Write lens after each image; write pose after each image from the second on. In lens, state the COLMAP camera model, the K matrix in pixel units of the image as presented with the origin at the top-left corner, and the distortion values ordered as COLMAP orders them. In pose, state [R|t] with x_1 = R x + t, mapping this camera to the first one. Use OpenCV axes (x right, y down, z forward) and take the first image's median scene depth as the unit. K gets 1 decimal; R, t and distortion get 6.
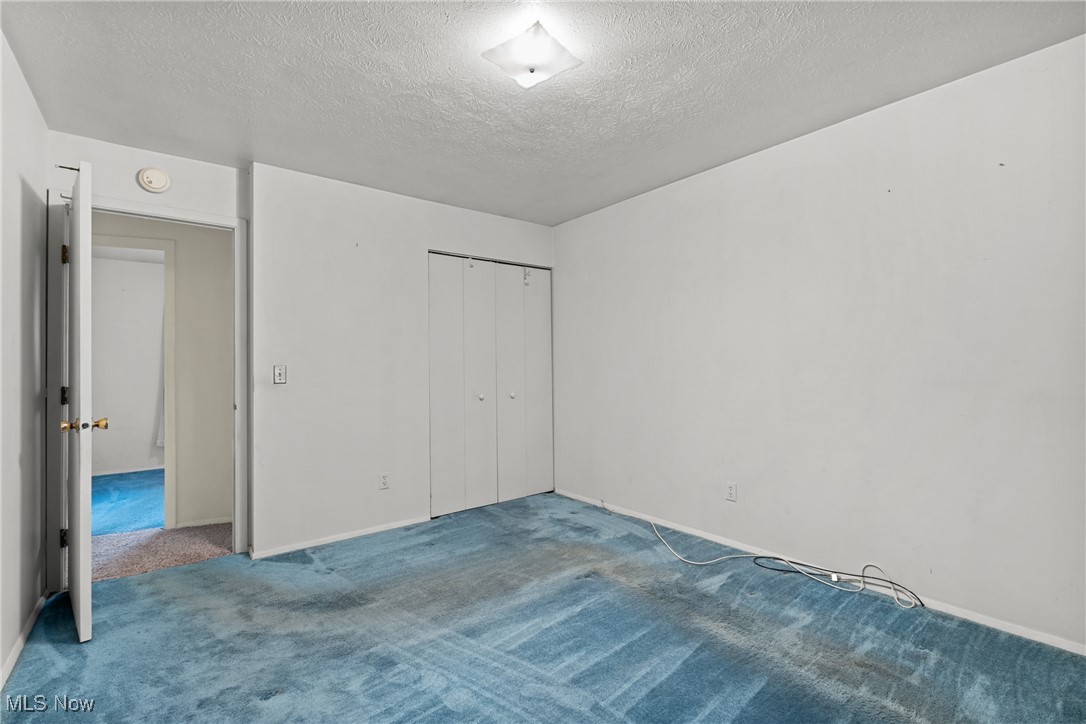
lens RADIAL K [[490.0, 0, 544.2], [0, 490.0, 361.4], [0, 0, 1]] dist [-0.002950, -0.000370]
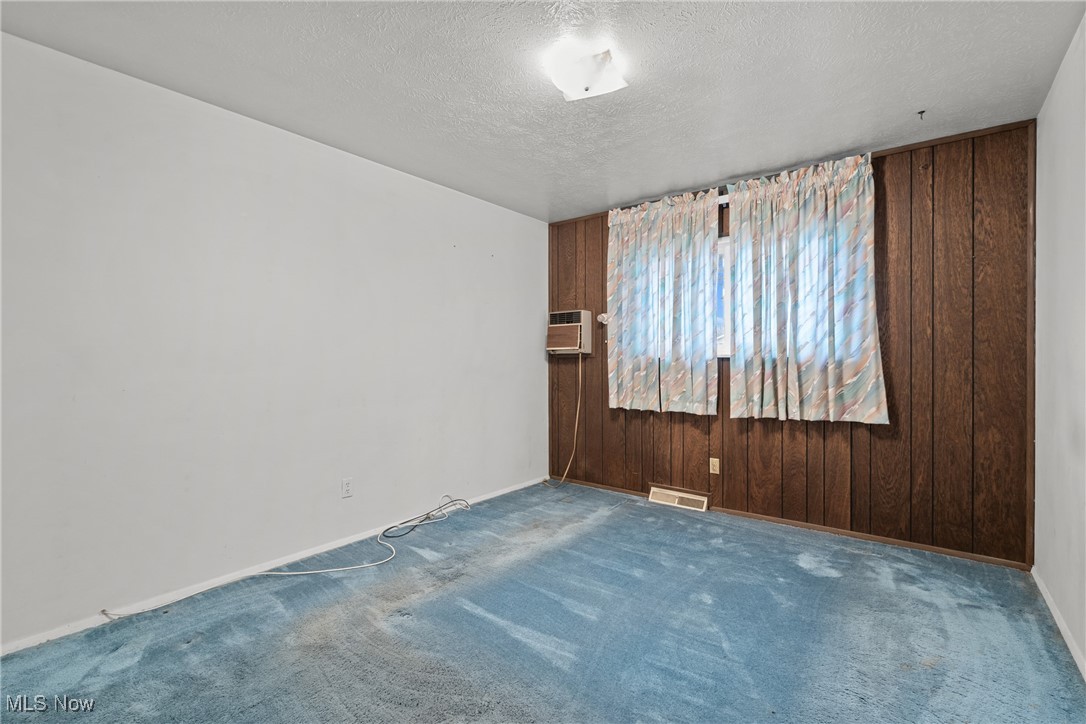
lens RADIAL K [[490.0, 0, 543.6], [0, 490.0, 360.0], [0, 0, 1]] dist [-0.002950, -0.000370]
pose [[-0.227393, 0.001687, 0.973802, -0.709088], [-0.000652, 0.999998, -0.001884, 0.009011], [-0.973803, -0.001063, -0.227391, 0.887549]]
